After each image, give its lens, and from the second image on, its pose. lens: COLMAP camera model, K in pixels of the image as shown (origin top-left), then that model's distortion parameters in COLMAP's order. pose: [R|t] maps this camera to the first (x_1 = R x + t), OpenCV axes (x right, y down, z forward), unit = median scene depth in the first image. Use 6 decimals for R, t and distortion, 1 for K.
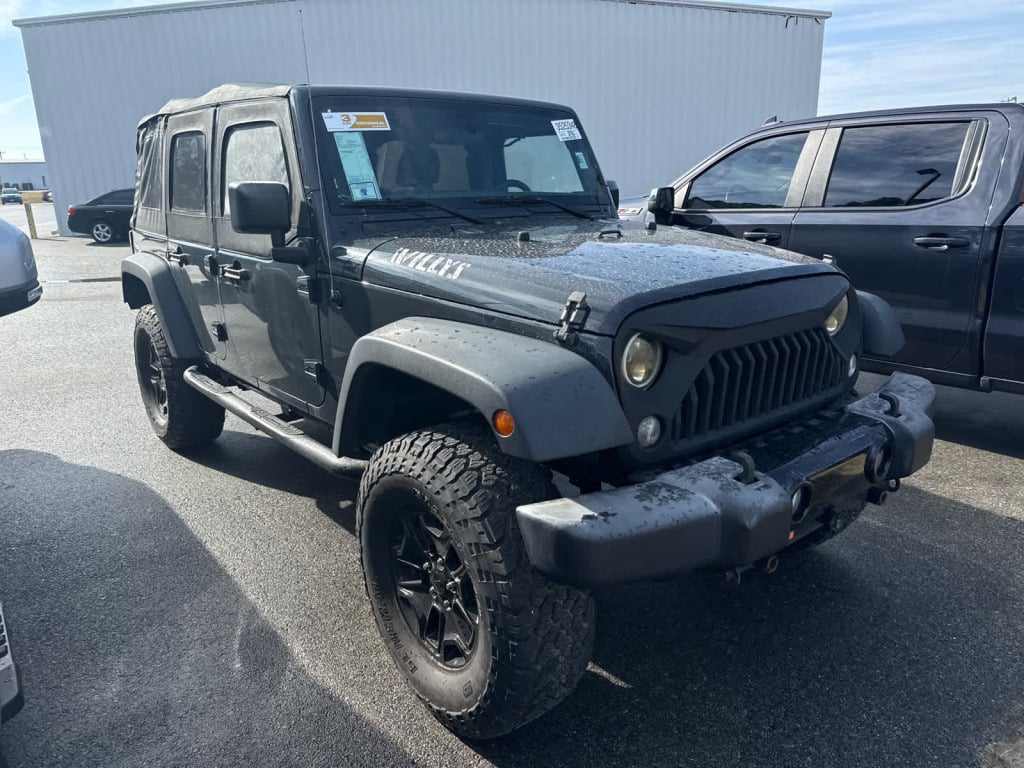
lens RADIAL K [[731.5, 0, 500.7], [0, 731.5, 376.6], [0, 0, 1]] dist [0.076837, -0.085741]
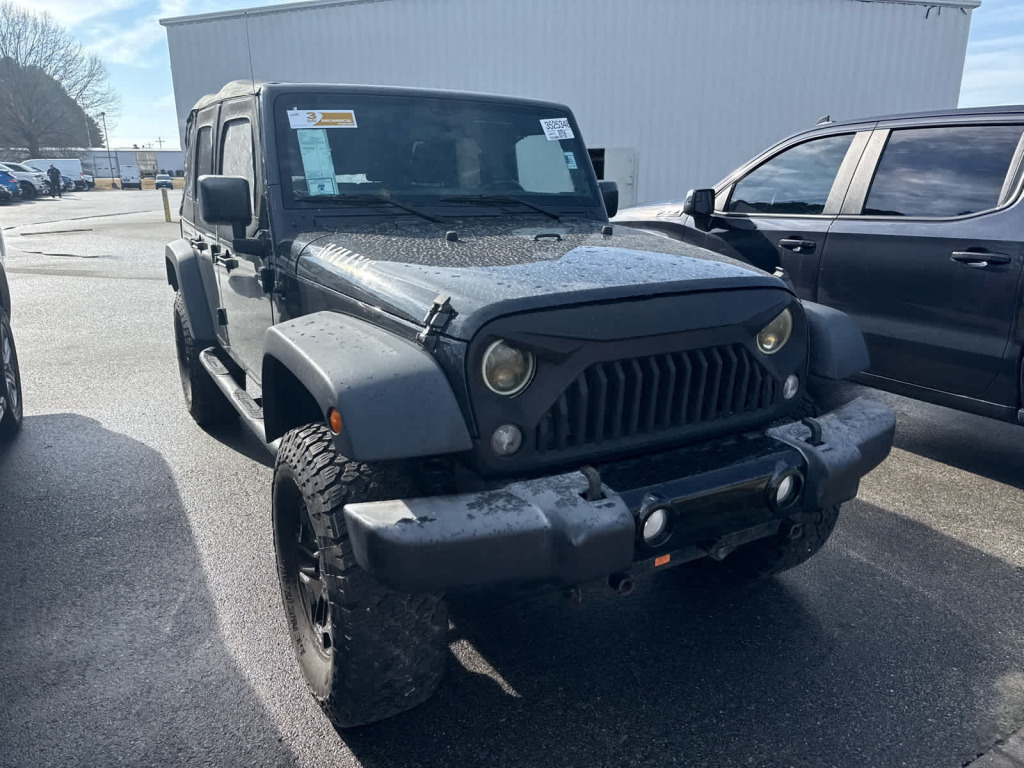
lens RADIAL K [[733.7, 0, 512.2], [0, 733.7, 379.5], [0, 0, 1]] dist [0.056218, -0.061119]
pose [[0.985619, 0.064007, -0.156392, 0.255873], [-0.062418, 0.997937, 0.015058, -0.015513], [0.157033, -0.005079, 0.987580, 0.021815]]
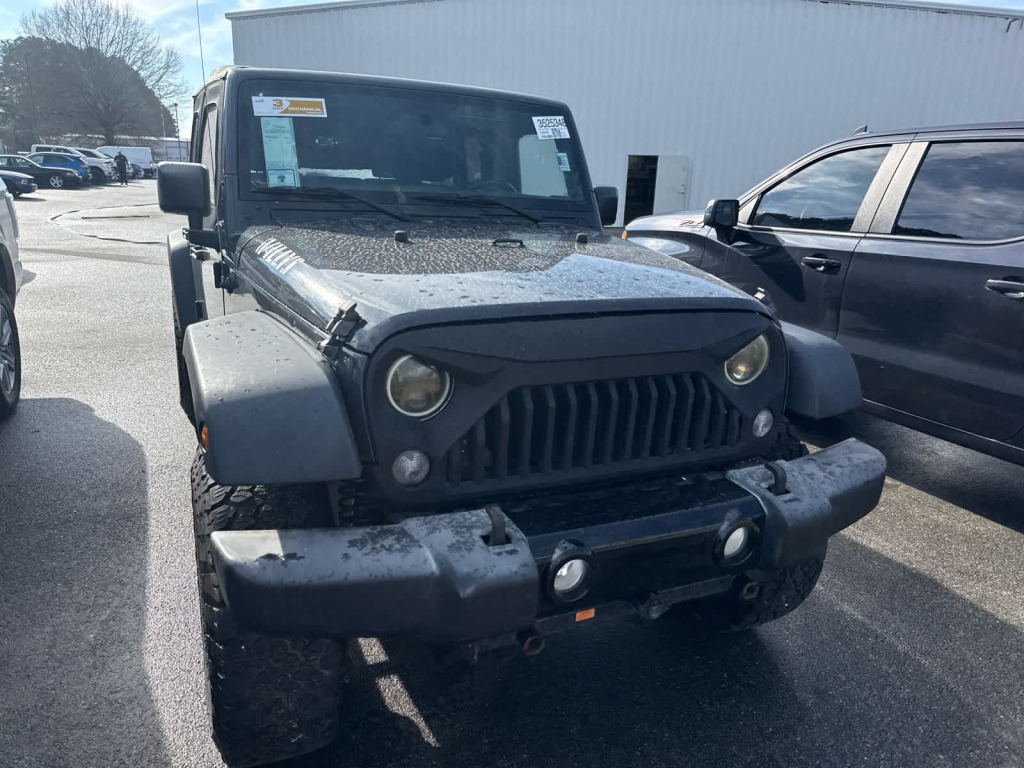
lens RADIAL K [[729.2, 0, 519.8], [0, 729.2, 379.9], [0, 0, 1]] dist [0.048298, -0.046379]
pose [[0.967517, 0.120006, -0.222507, 0.363704], [-0.118970, 0.992733, 0.018106, -0.043375], [0.223063, 0.008954, 0.974763, 0.131539]]
